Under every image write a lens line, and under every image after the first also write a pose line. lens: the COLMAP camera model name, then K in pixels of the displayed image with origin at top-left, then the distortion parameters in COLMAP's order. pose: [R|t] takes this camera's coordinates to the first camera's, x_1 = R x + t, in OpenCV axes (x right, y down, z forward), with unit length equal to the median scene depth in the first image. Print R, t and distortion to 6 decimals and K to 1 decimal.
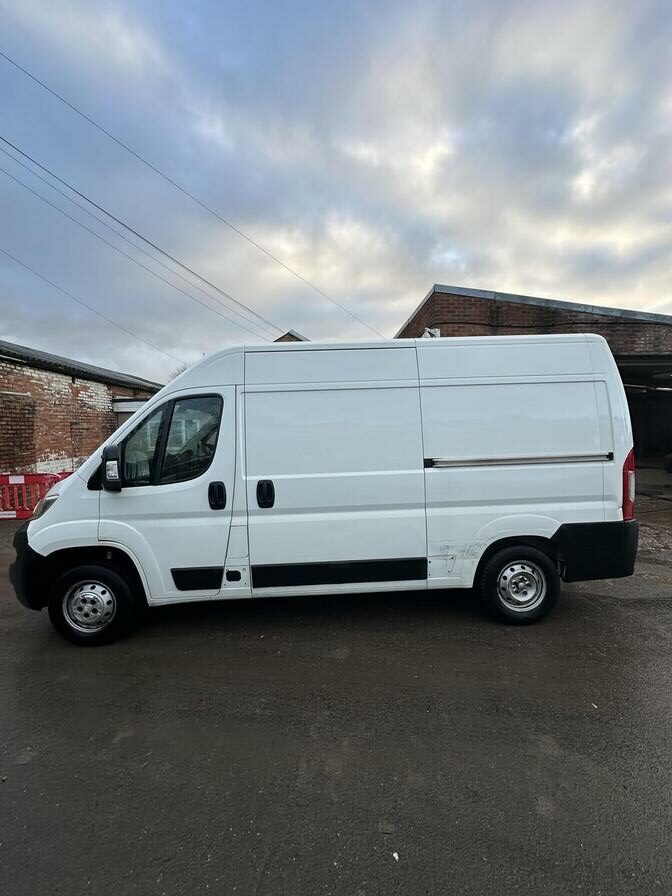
lens RADIAL K [[362.2, 0, 335.7], [0, 362.2, 450.7], [0, 0, 1]] dist [0.000220, 0.000077]
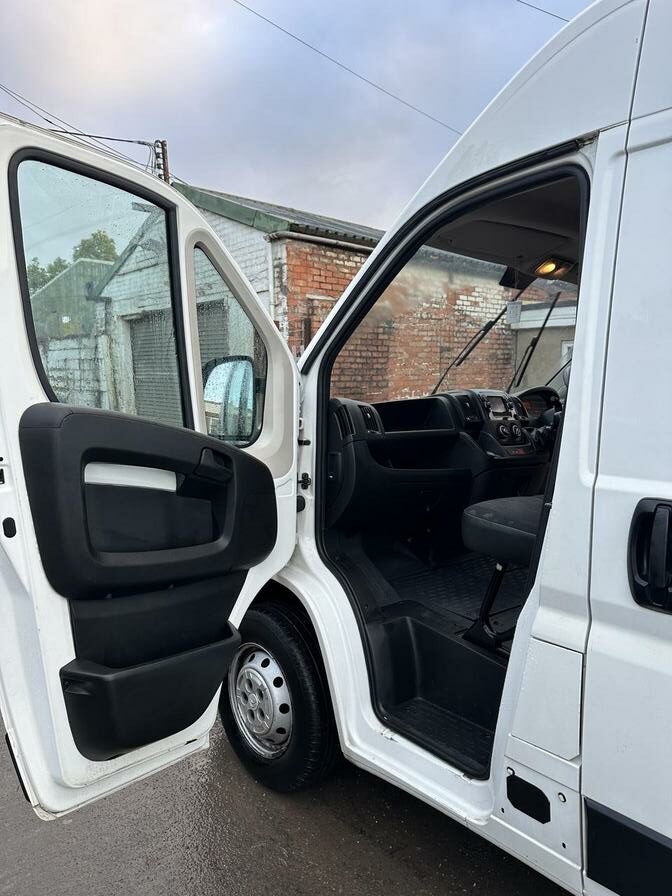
lens RADIAL K [[621.9, 0, 336.0], [0, 621.9, 448.0], [0, 0, 1]] dist [0.094257, -0.100595]
pose [[0.635709, 0.103681, -0.764935, -0.004100], [-0.052067, 0.994441, 0.091518, 0.006198], [0.770171, -0.018351, 0.637573, 0.186136]]
